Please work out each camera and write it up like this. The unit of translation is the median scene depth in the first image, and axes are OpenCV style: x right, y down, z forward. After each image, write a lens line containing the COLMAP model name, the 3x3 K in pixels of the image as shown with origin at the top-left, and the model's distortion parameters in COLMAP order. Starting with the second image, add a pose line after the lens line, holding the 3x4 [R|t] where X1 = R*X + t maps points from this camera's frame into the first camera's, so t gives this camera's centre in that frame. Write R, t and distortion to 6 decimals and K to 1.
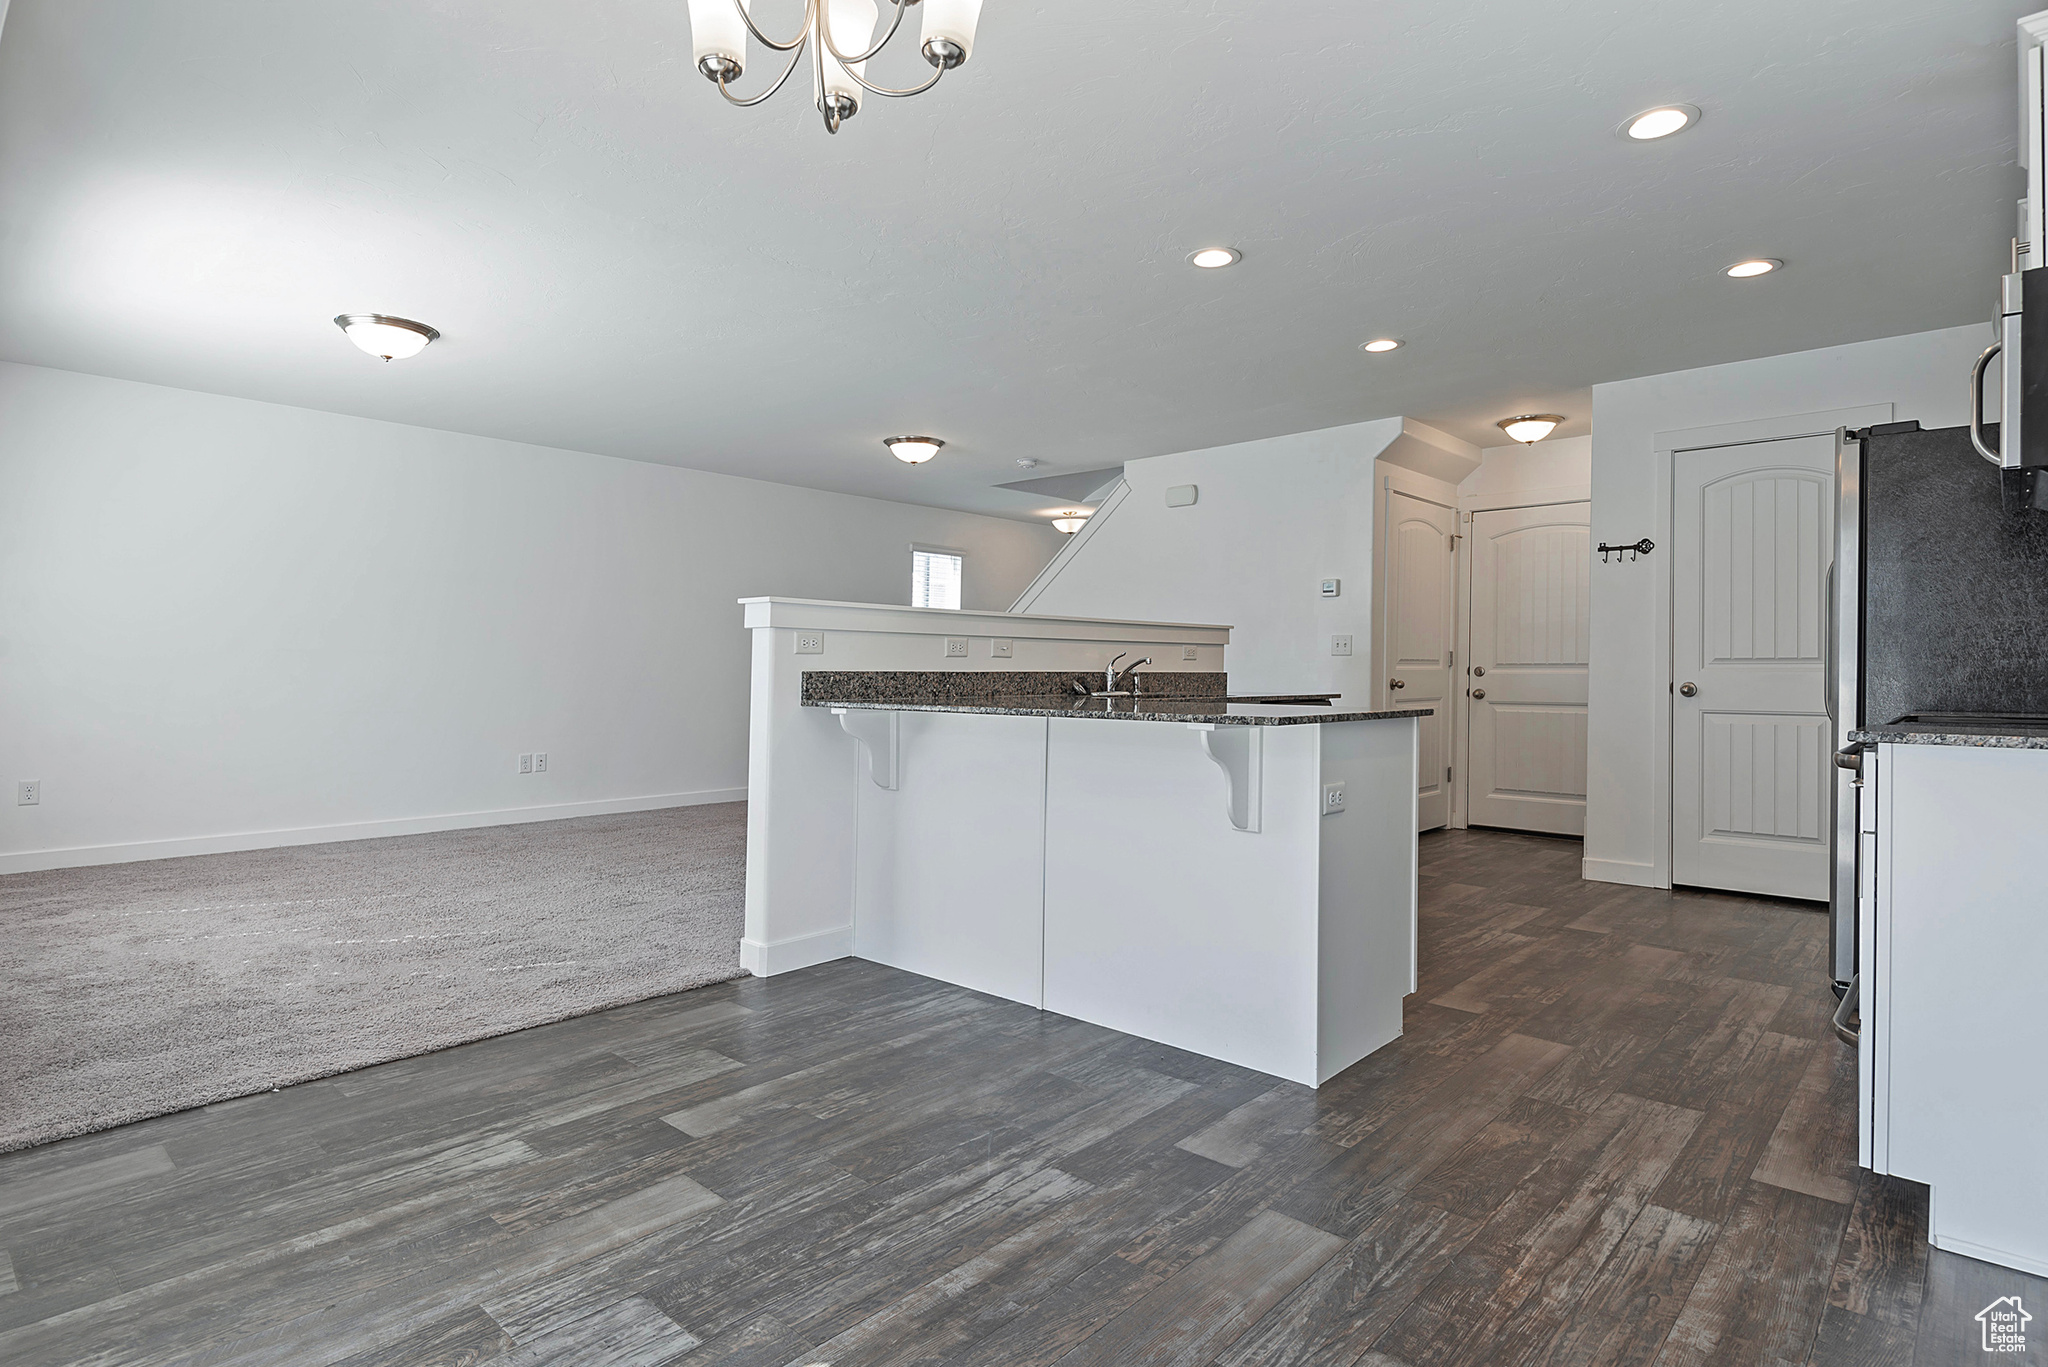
lens RADIAL K [[1047.3, 0, 1012.6], [0, 1047.3, 676.3], [0, 0, 1]] dist [0.041386, -0.028327]
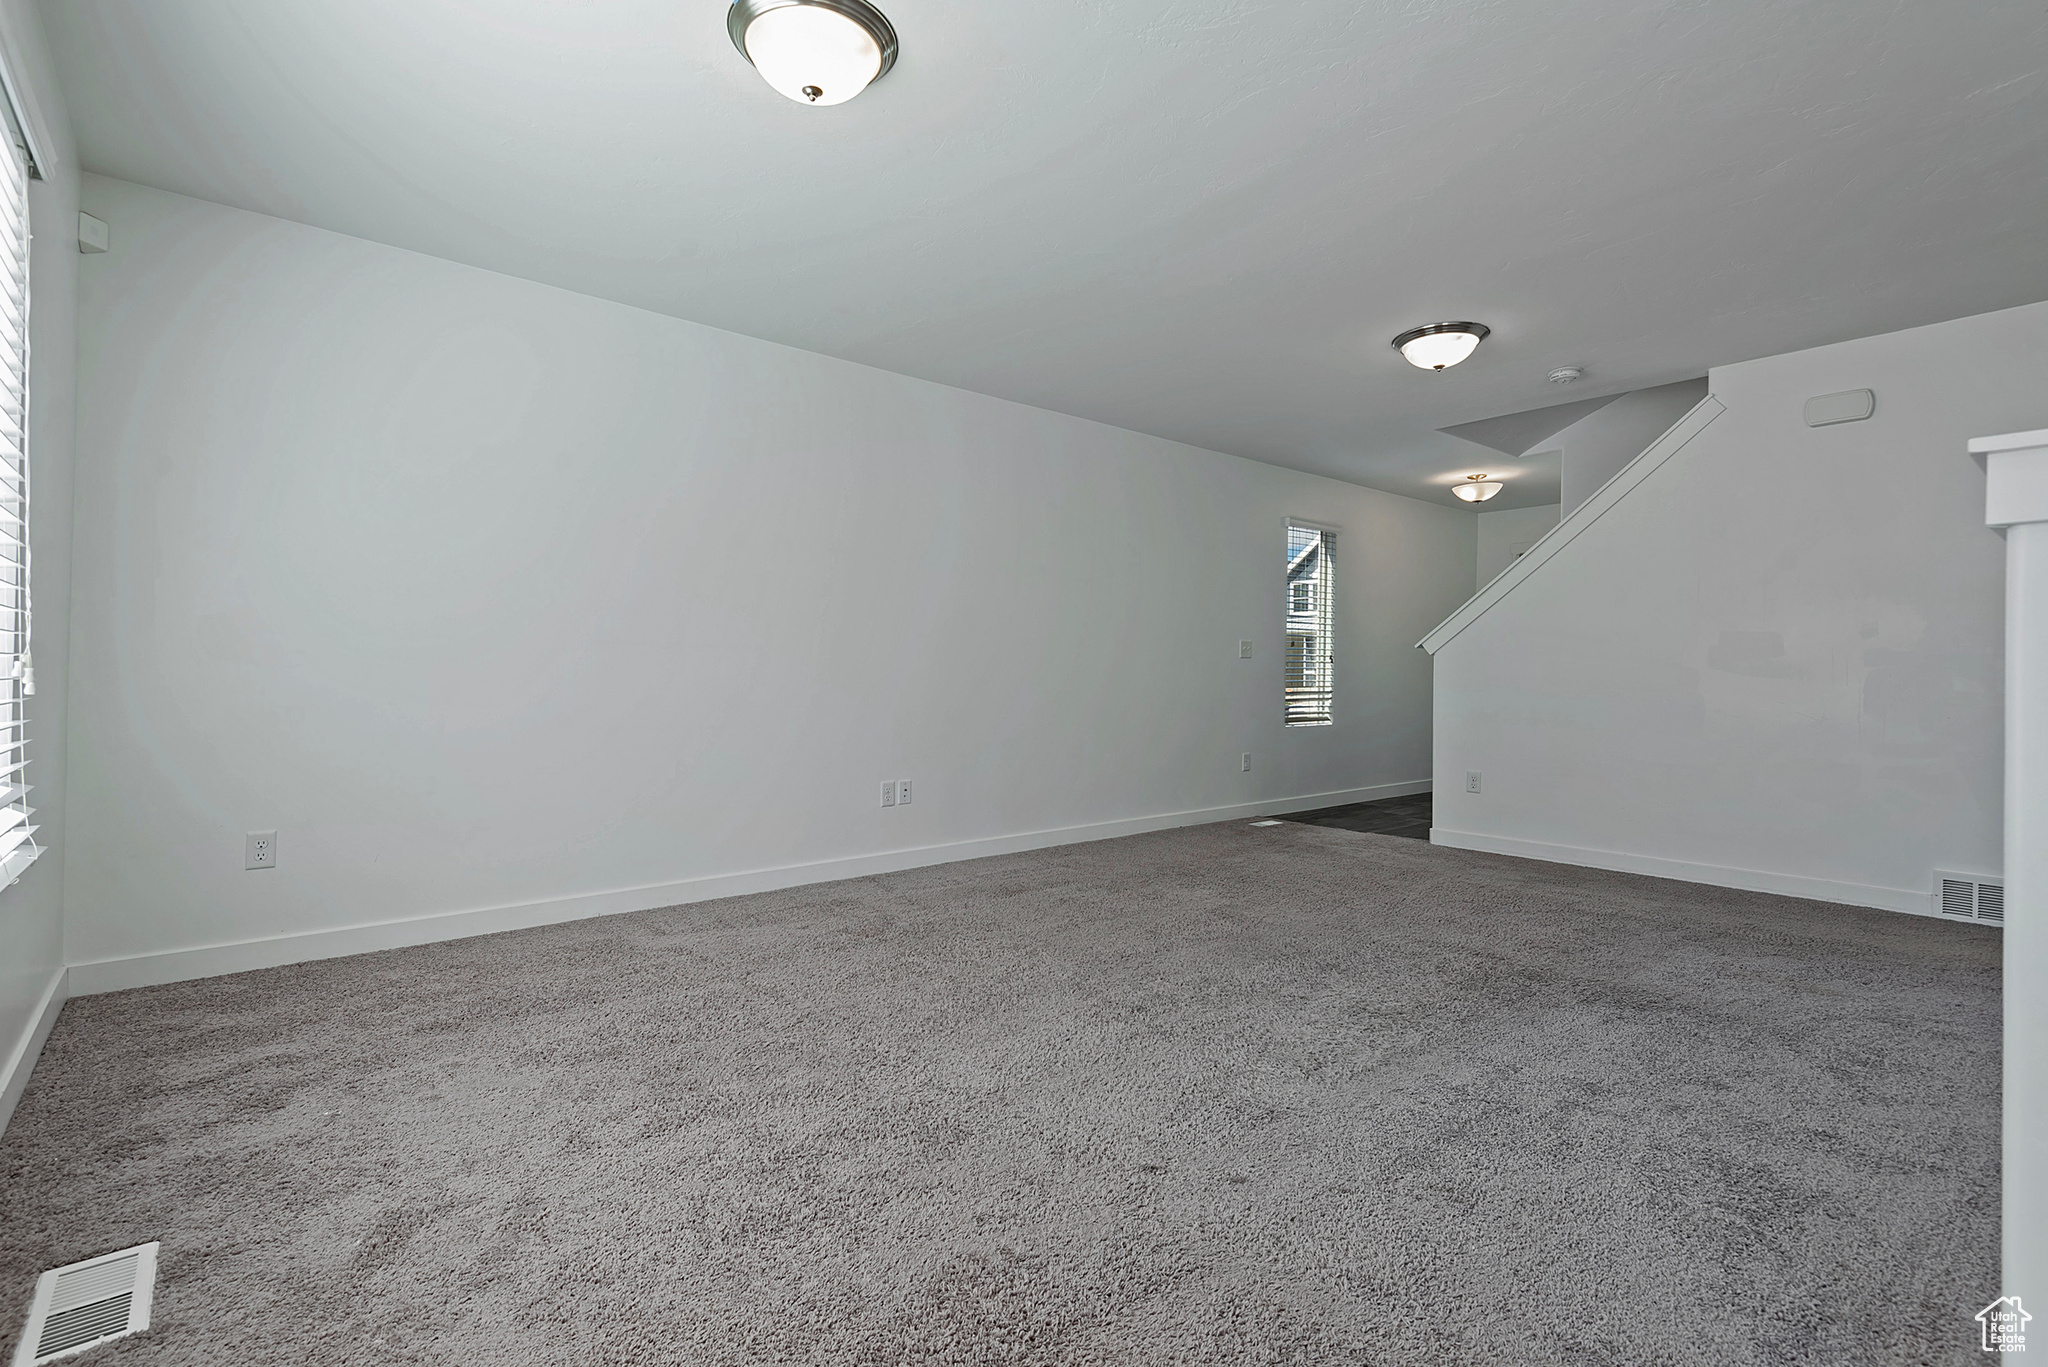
lens RADIAL K [[955.8, 0, 1027.6], [0, 955.8, 689.7], [0, 0, 1]] dist [-0.000634, -0.006186]
pose [[0.990334, 0.006405, -0.138552, -0.273690], [-0.005372, 0.999955, 0.007827, 0.003257], [0.138596, -0.007007, 0.990324, 0.350126]]
